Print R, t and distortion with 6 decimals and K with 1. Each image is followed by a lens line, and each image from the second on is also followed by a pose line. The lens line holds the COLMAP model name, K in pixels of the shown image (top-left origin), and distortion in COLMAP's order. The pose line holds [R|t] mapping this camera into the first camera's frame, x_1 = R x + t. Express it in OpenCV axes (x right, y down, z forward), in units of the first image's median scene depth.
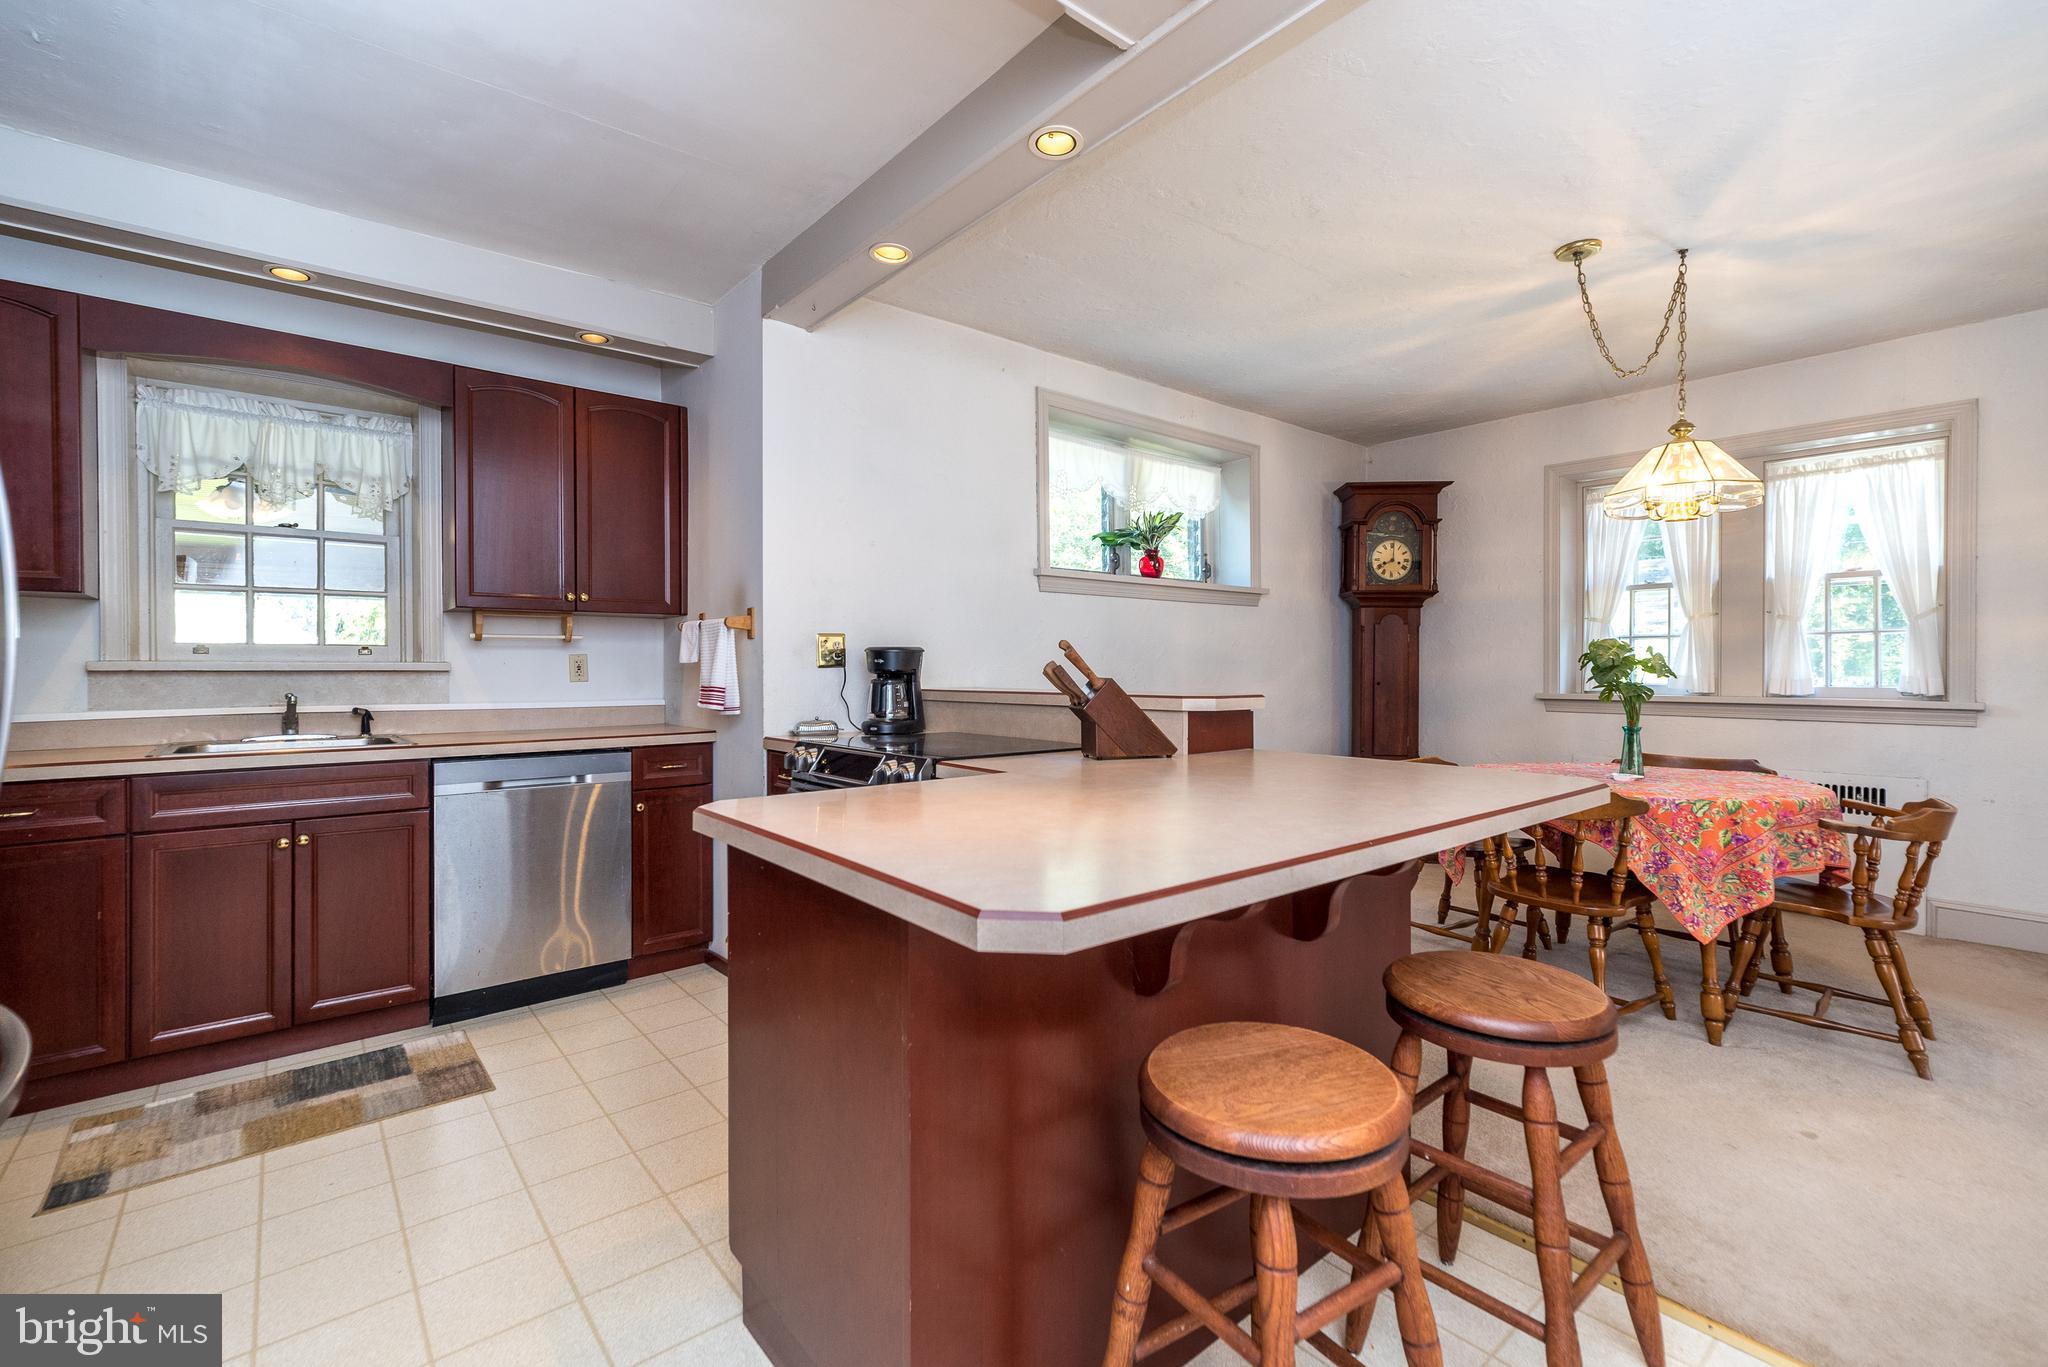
lens RADIAL K [[900.0, 0, 997.1], [0, 900.0, 680.0], [0, 0, 1]] dist [0.010227, 0.001266]
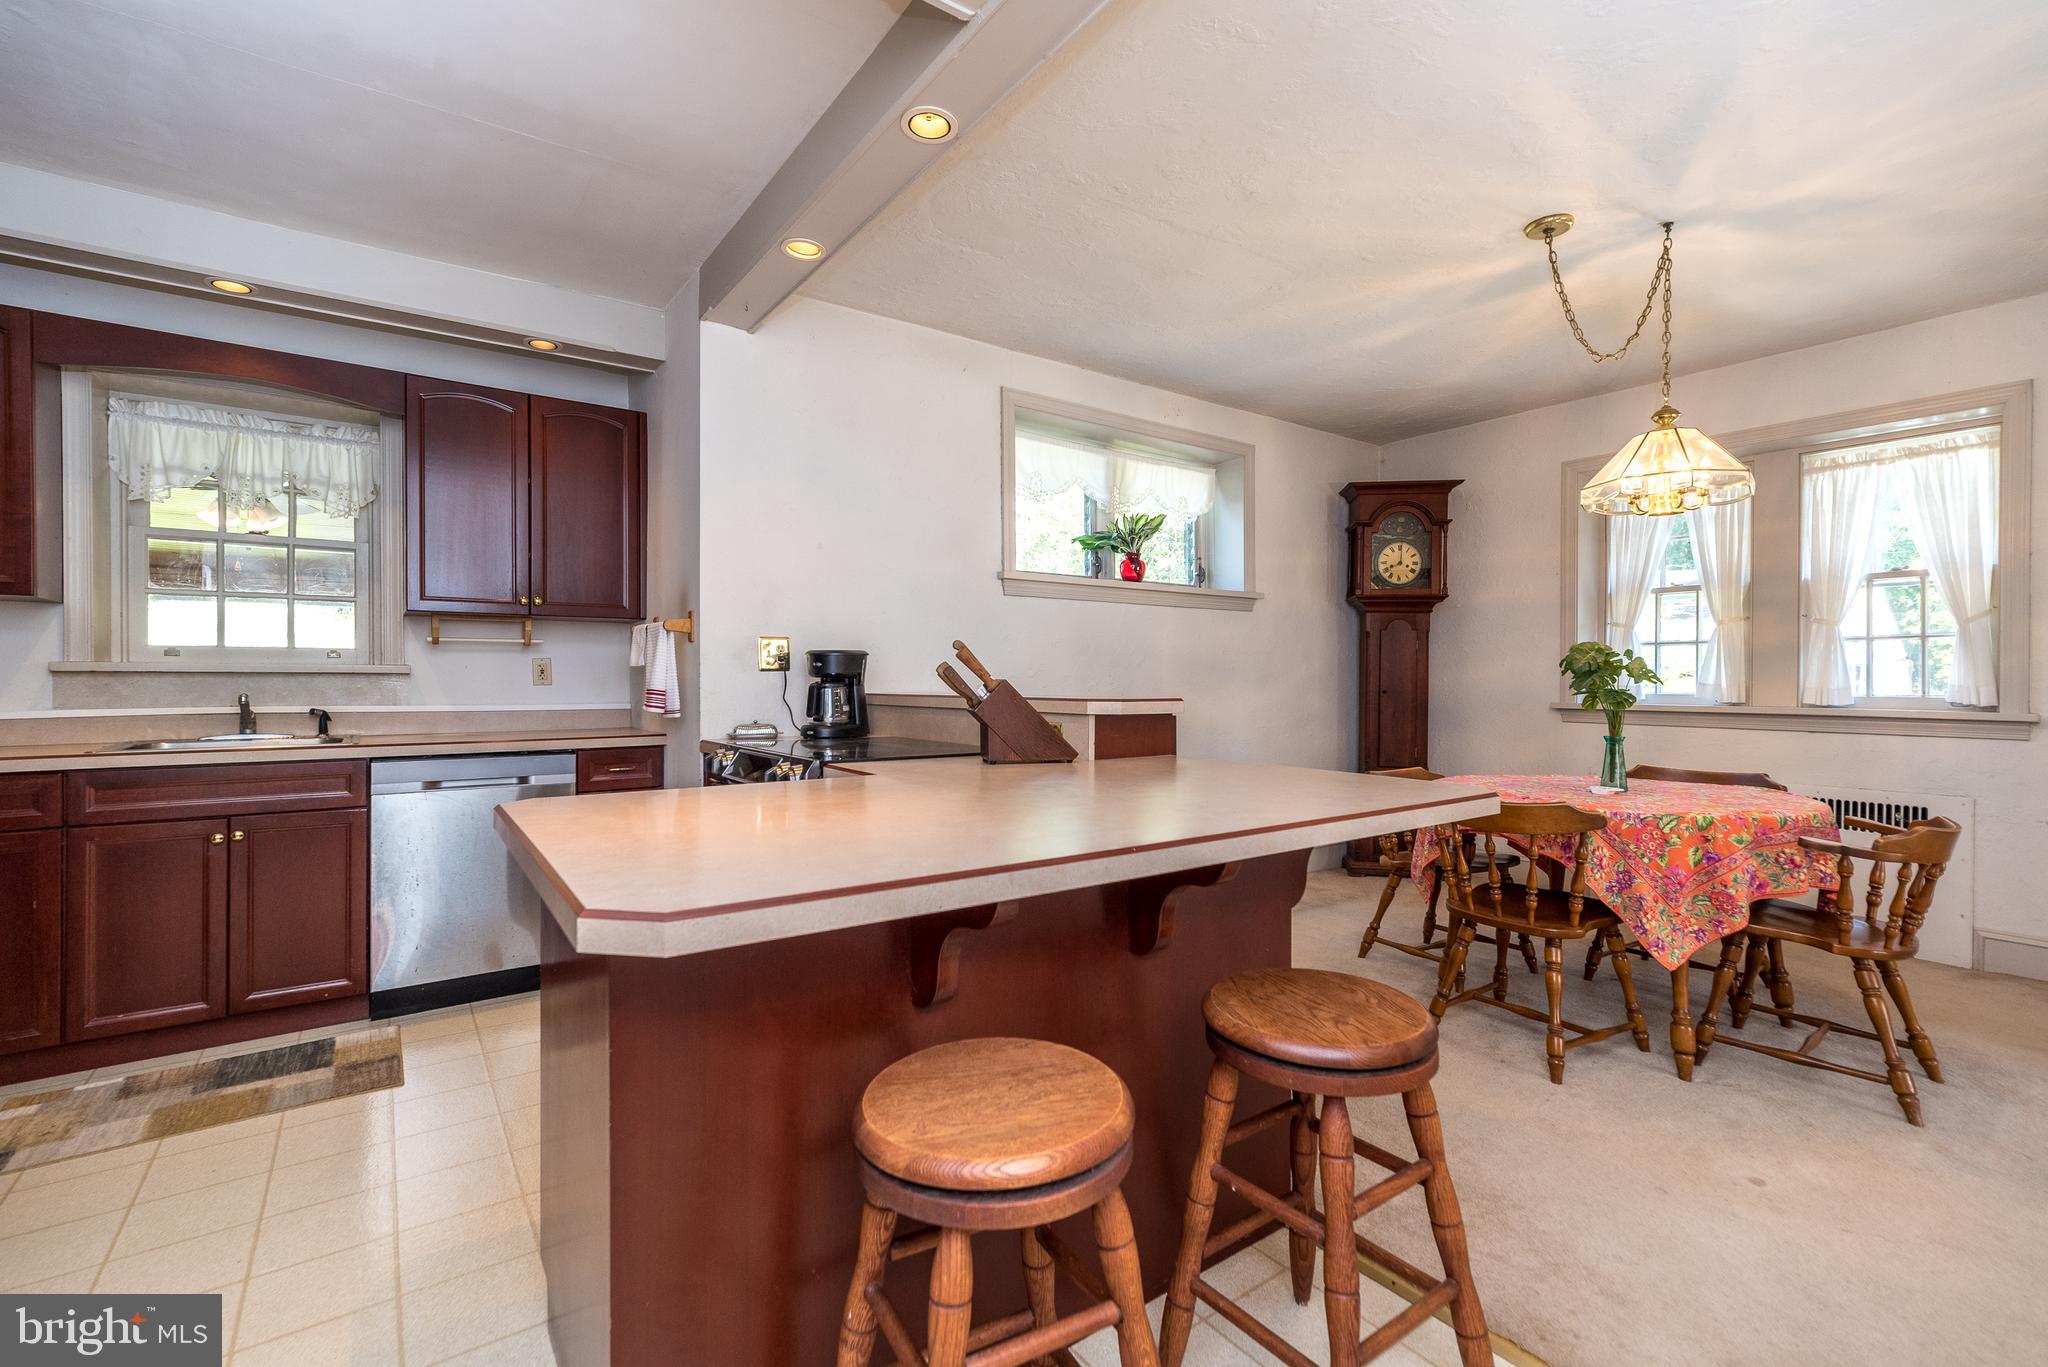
lens RADIAL K [[900.0, 0, 997.2], [0, 900.0, 691.1], [0, 0, 1]] dist [0.010227, 0.001266]
pose [[0.997601, 0.003919, -0.069116, 0.137036], [-0.003921, 0.999992, 0.000115, 0.007601], [0.069116, 0.000156, 0.997609, 0.026298]]
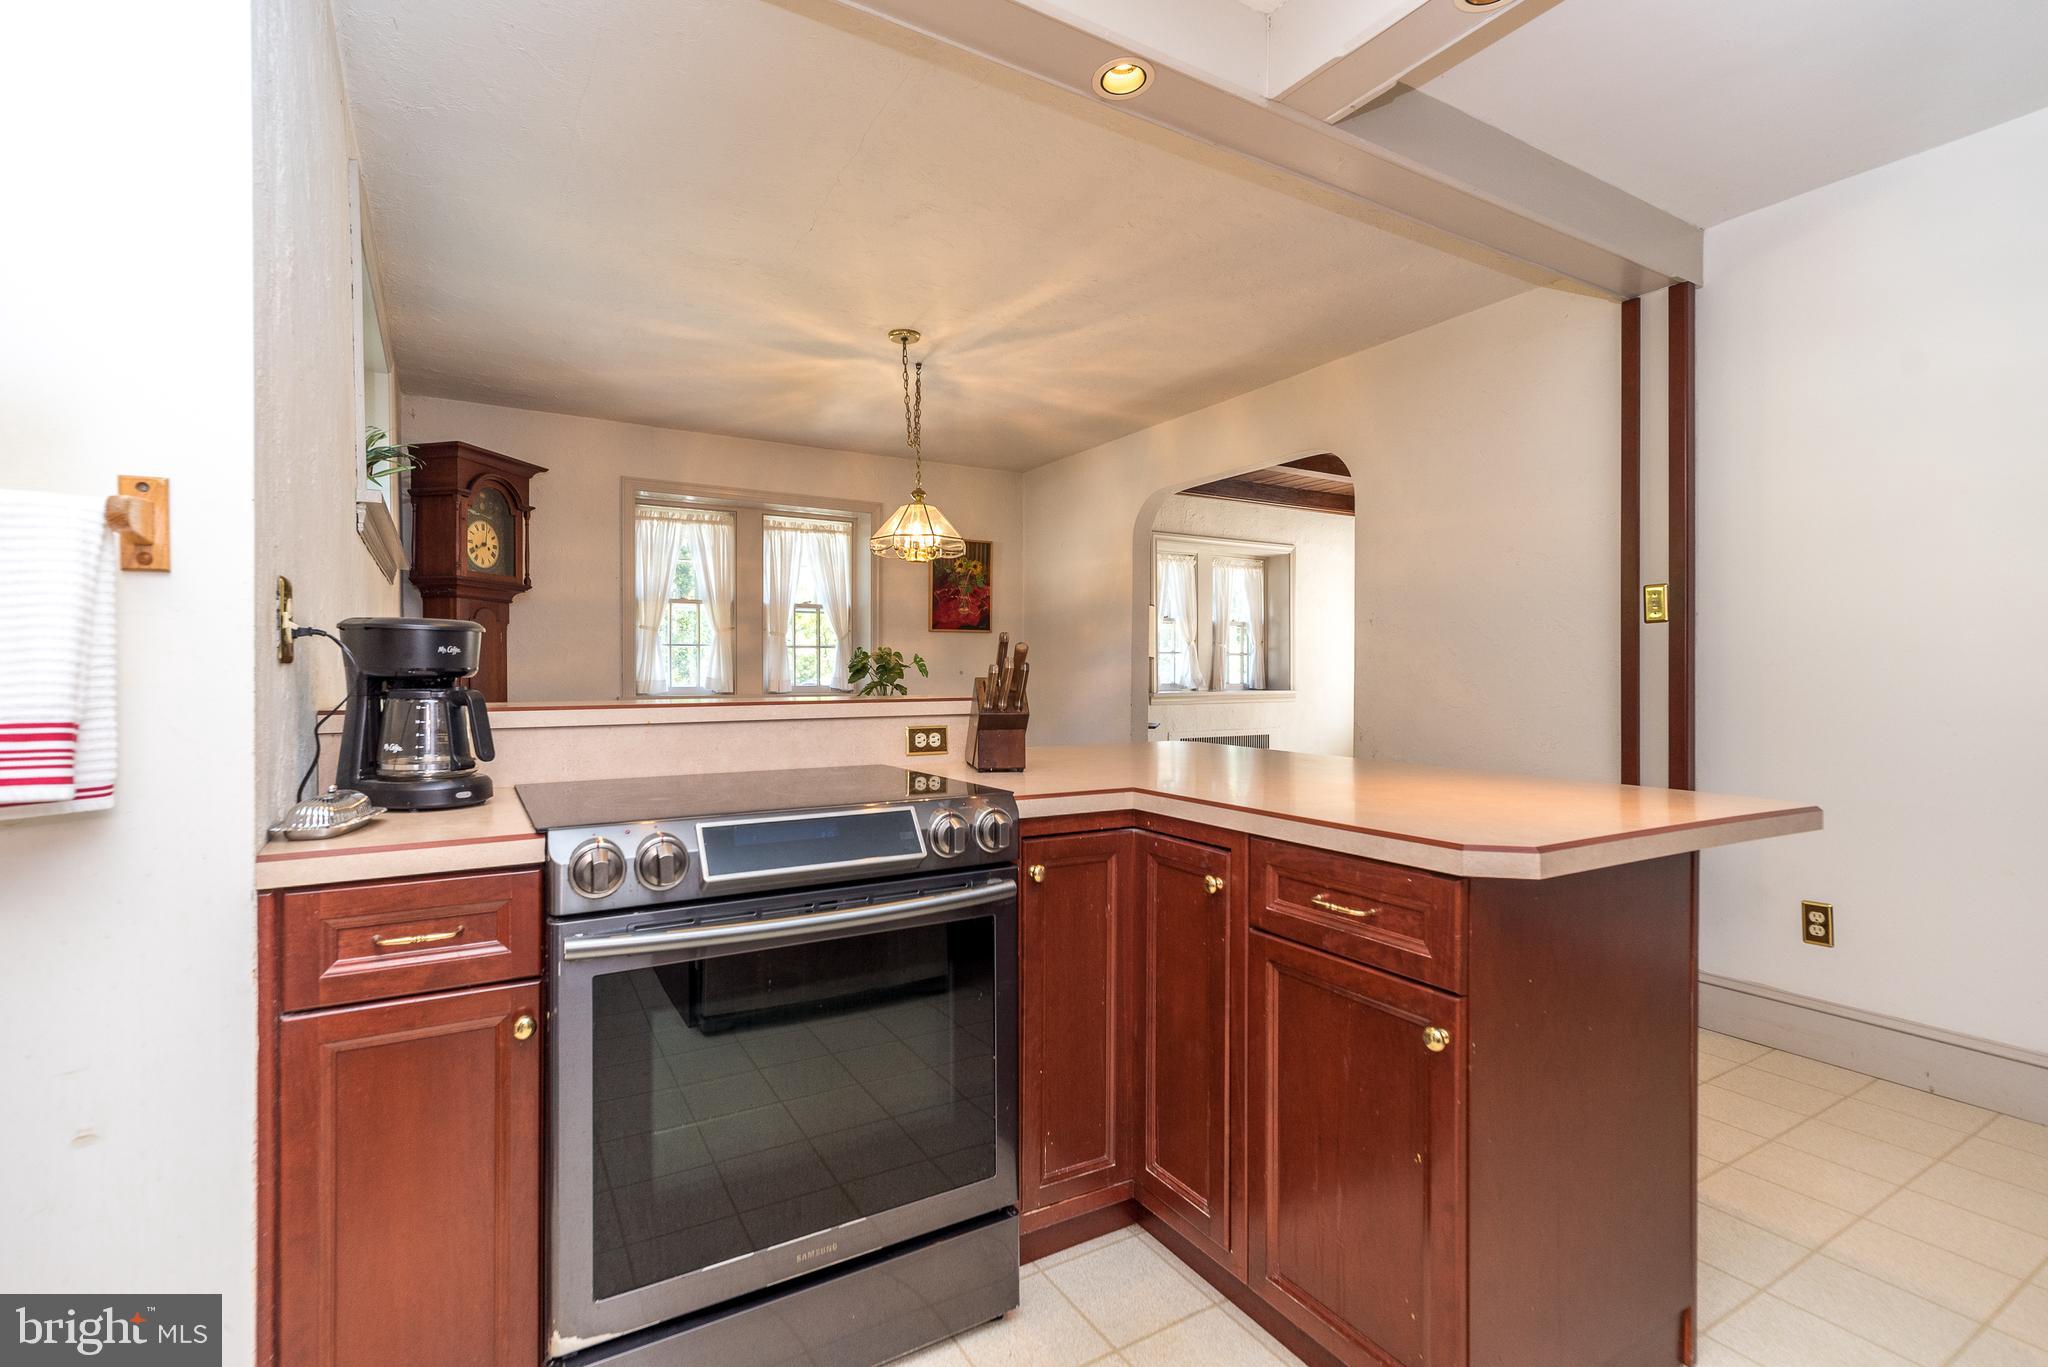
lens RADIAL K [[900.0, 0, 961.2], [0, 900.0, 676.5], [0, 0, 1]] dist [0.010227, 0.001266]
pose [[0.216651, -0.000668, 0.976249, -0.530694], [0.009147, 0.999957, -0.001345, -0.003504], [-0.976206, 0.009221, 0.216648, 0.652466]]
